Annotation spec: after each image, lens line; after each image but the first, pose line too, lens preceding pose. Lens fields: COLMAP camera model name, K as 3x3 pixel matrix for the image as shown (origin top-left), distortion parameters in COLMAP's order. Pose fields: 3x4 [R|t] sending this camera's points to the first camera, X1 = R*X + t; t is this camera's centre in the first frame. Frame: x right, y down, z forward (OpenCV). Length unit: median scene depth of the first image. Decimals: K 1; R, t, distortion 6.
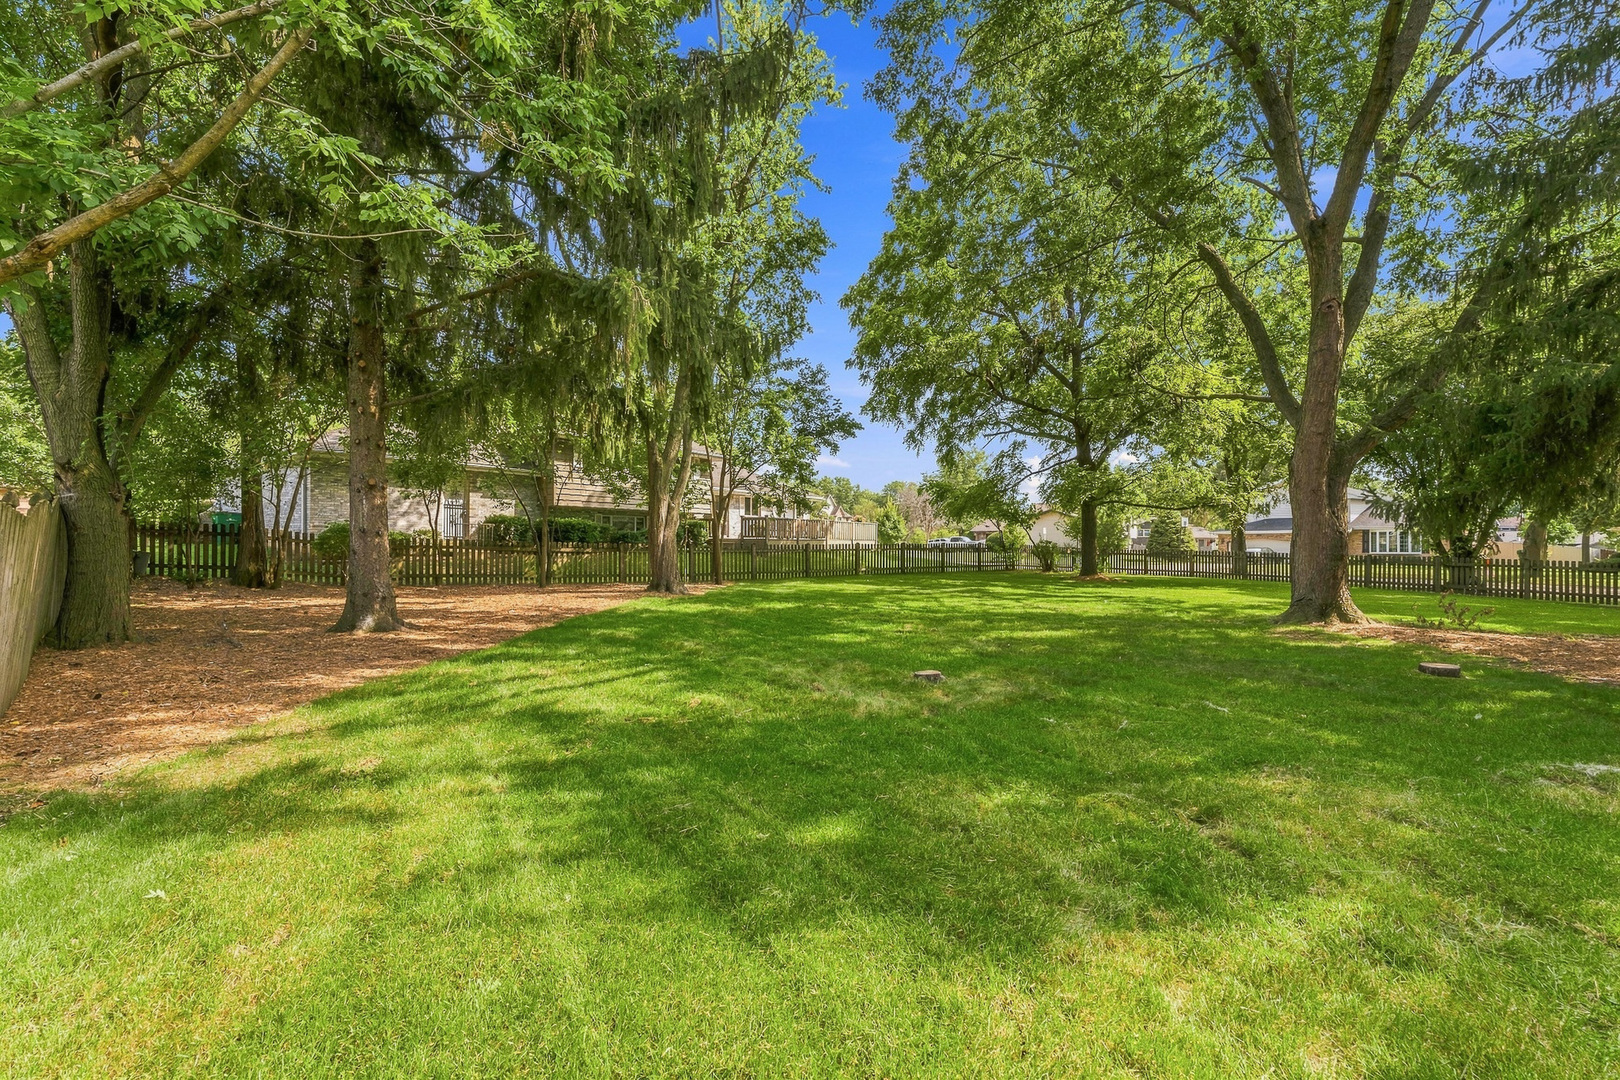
lens RADIAL K [[730.6, 0, 811.7], [0, 730.6, 539.8], [0, 0, 1]] dist [0.015008, -0.001364]
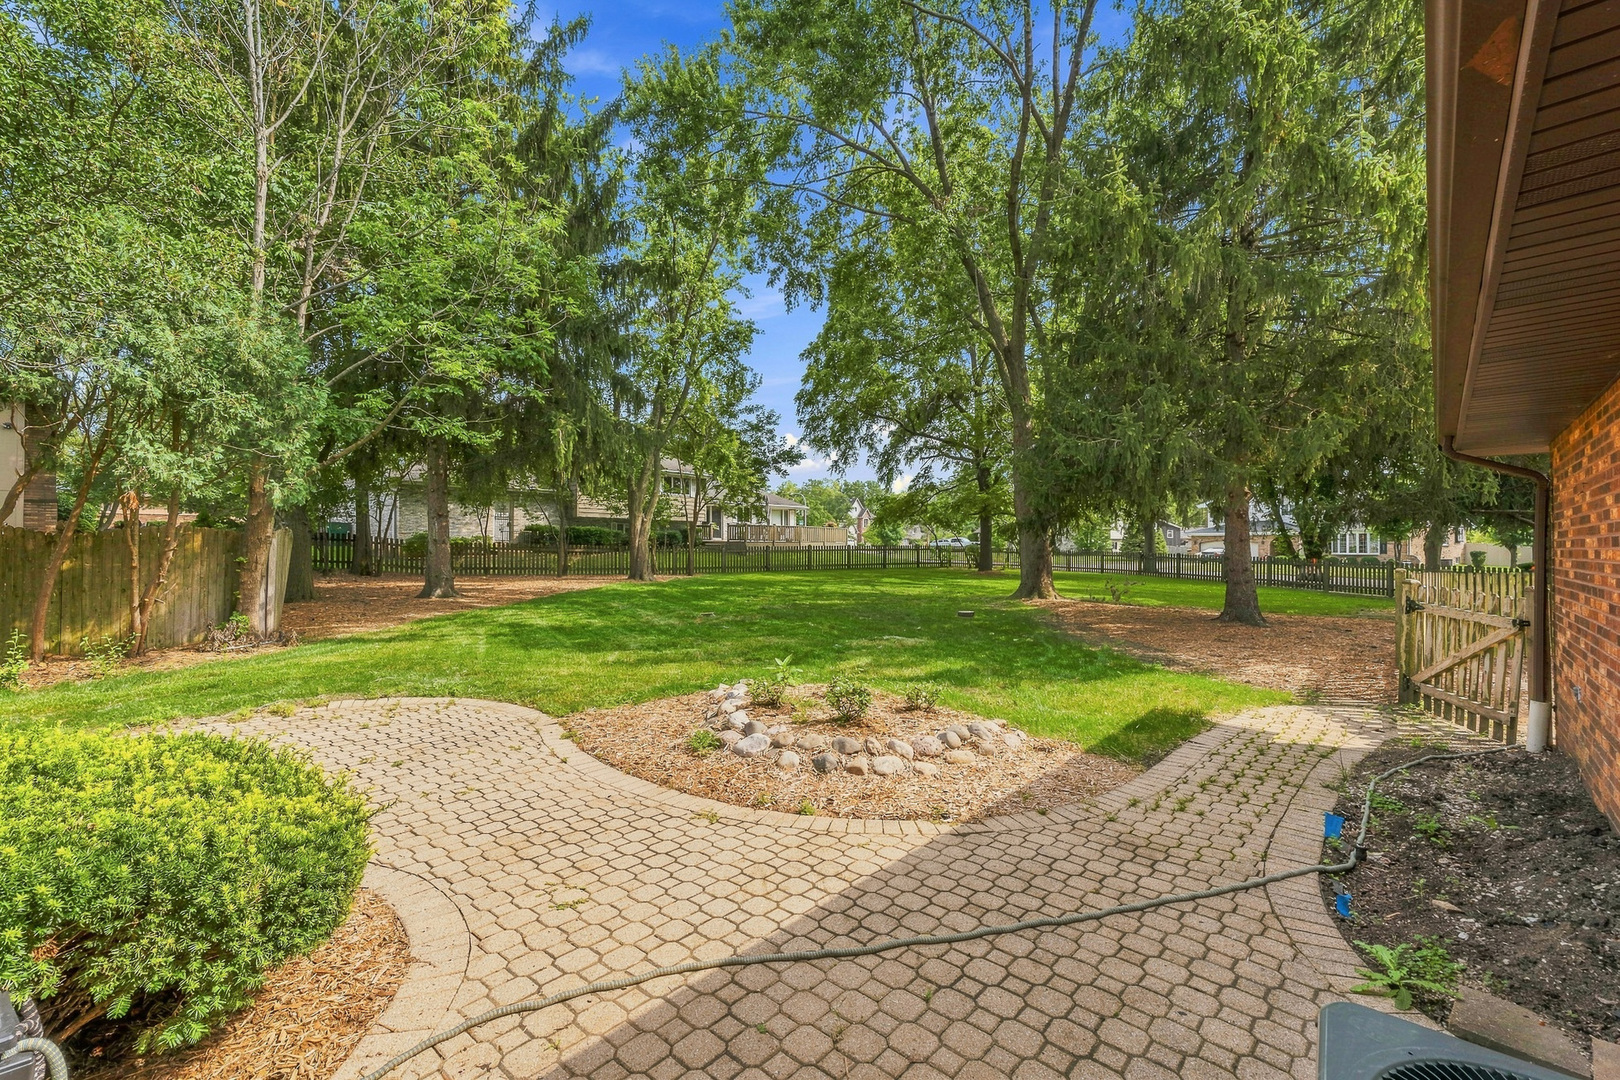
lens RADIAL K [[730.6, 0, 840.1], [0, 730.6, 546.3], [0, 0, 1]] dist [0.015008, -0.001364]
pose [[0.998870, 0.000986, -0.047521, 0.208094], [-0.000477, 0.999942, 0.010717, -0.008336], [0.047529, -0.010682, 0.998813, -0.333671]]
